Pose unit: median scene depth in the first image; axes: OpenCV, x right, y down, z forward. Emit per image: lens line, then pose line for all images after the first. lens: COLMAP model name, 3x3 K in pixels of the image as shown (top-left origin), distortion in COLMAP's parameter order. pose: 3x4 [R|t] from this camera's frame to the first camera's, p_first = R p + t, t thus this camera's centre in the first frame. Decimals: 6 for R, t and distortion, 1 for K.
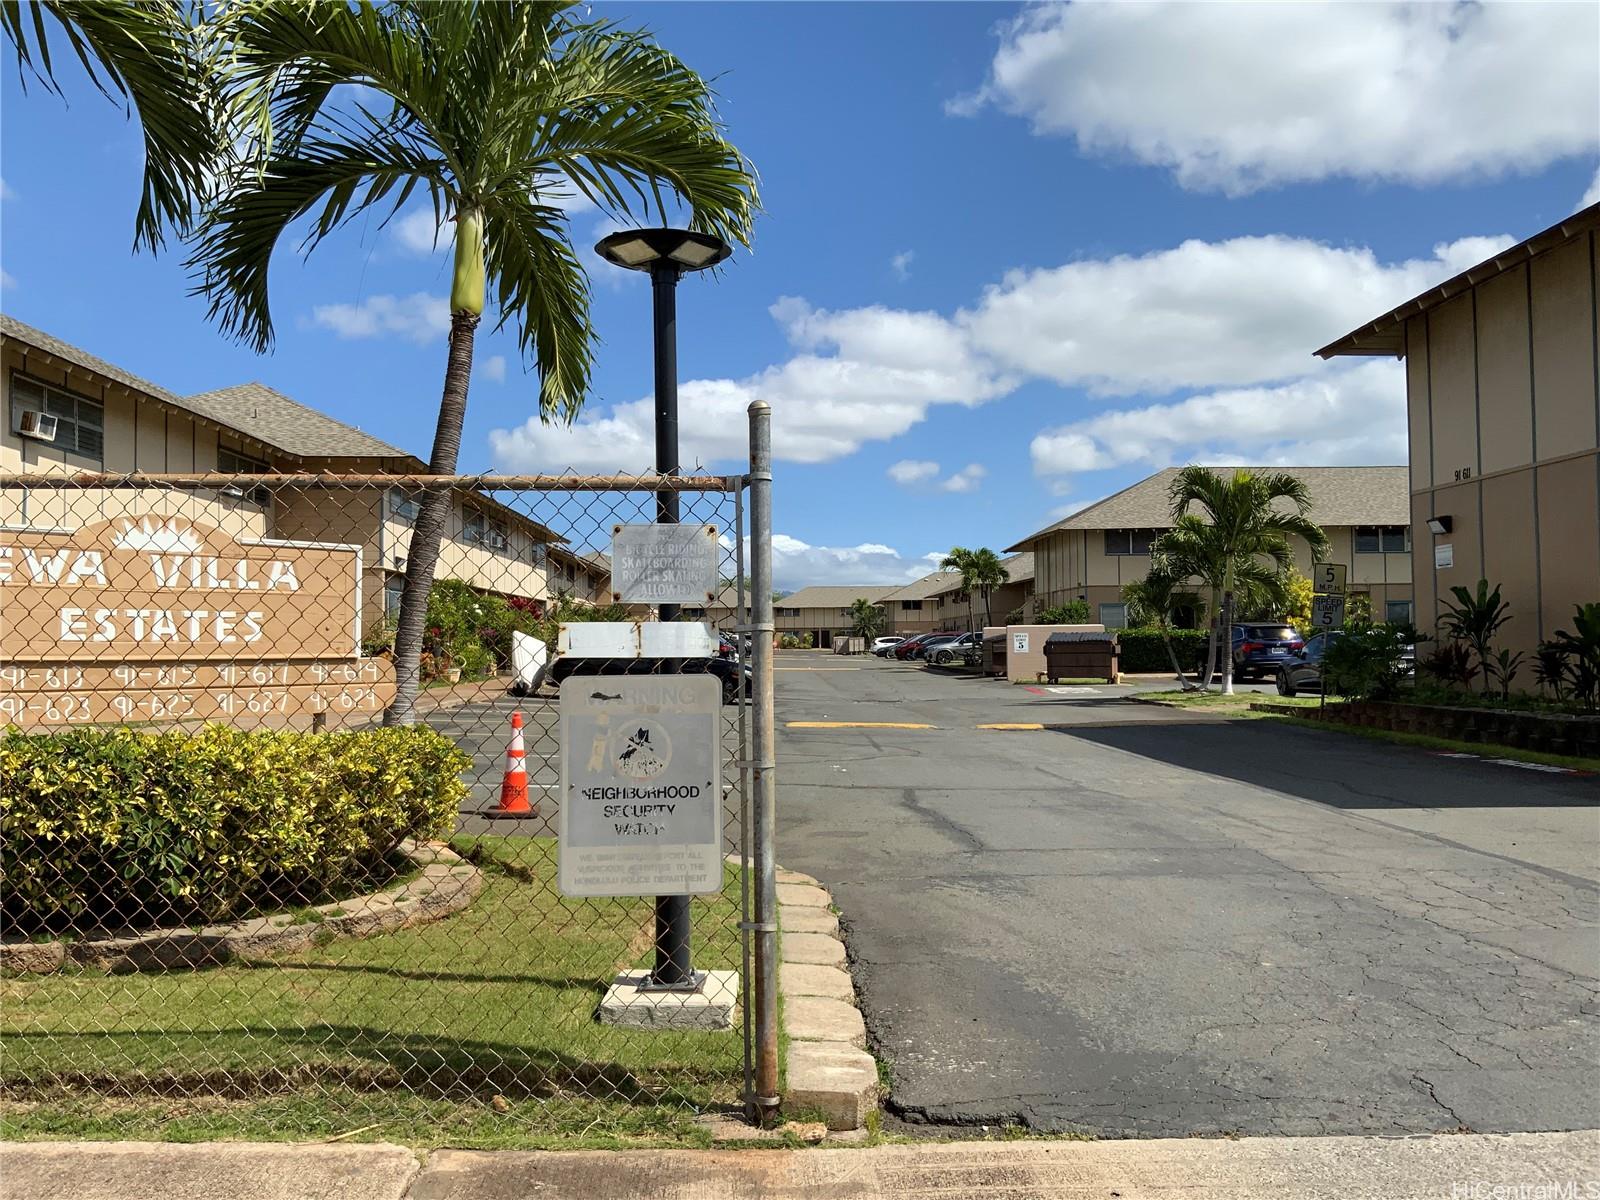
lens RADIAL K [[1306.0, 0, 800.0], [0, 1306.0, 600.0], [0, 0, 1]] dist [0.004772, 0.000541]
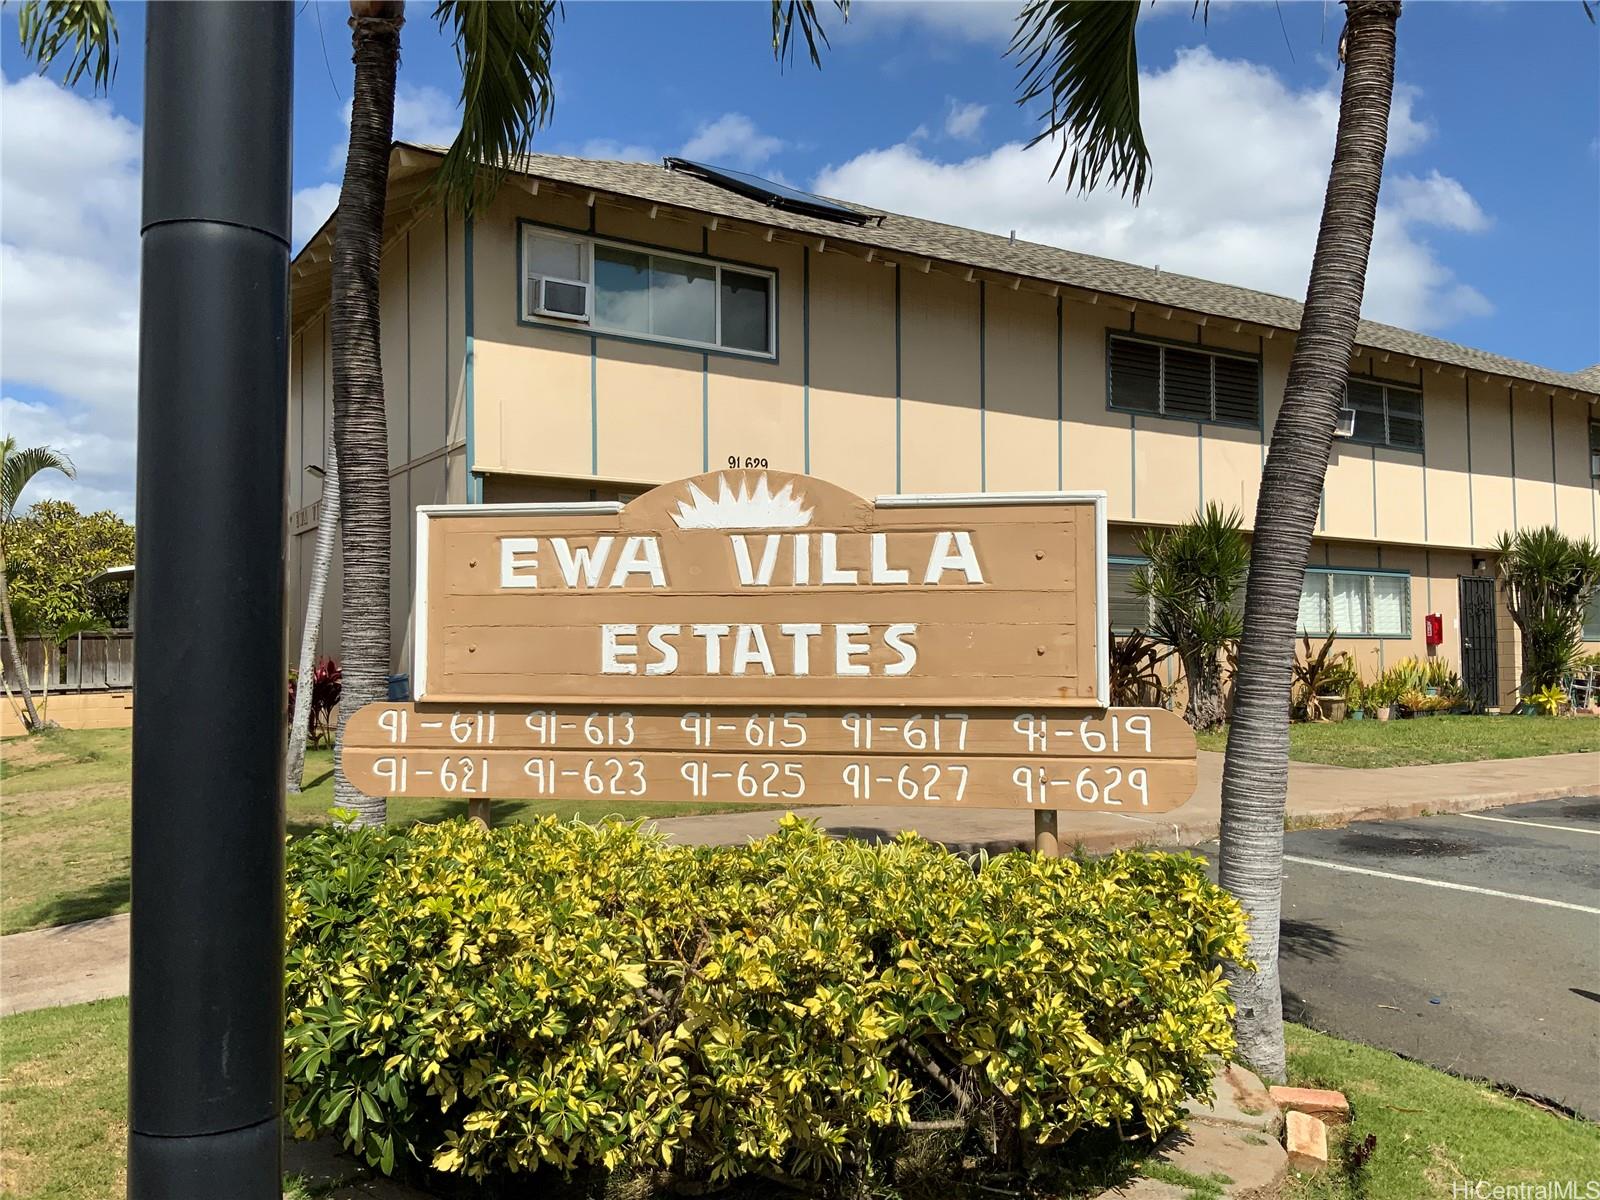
lens RADIAL K [[1306.0, 0, 800.0], [0, 1306.0, 600.0], [0, 0, 1]] dist [0.004772, 0.000541]
pose [[0.499138, -0.037311, -0.865719, 0.053157], [0.029166, 0.999230, -0.026249, 0.012803], [0.866031, -0.012148, 0.499842, 0.687096]]
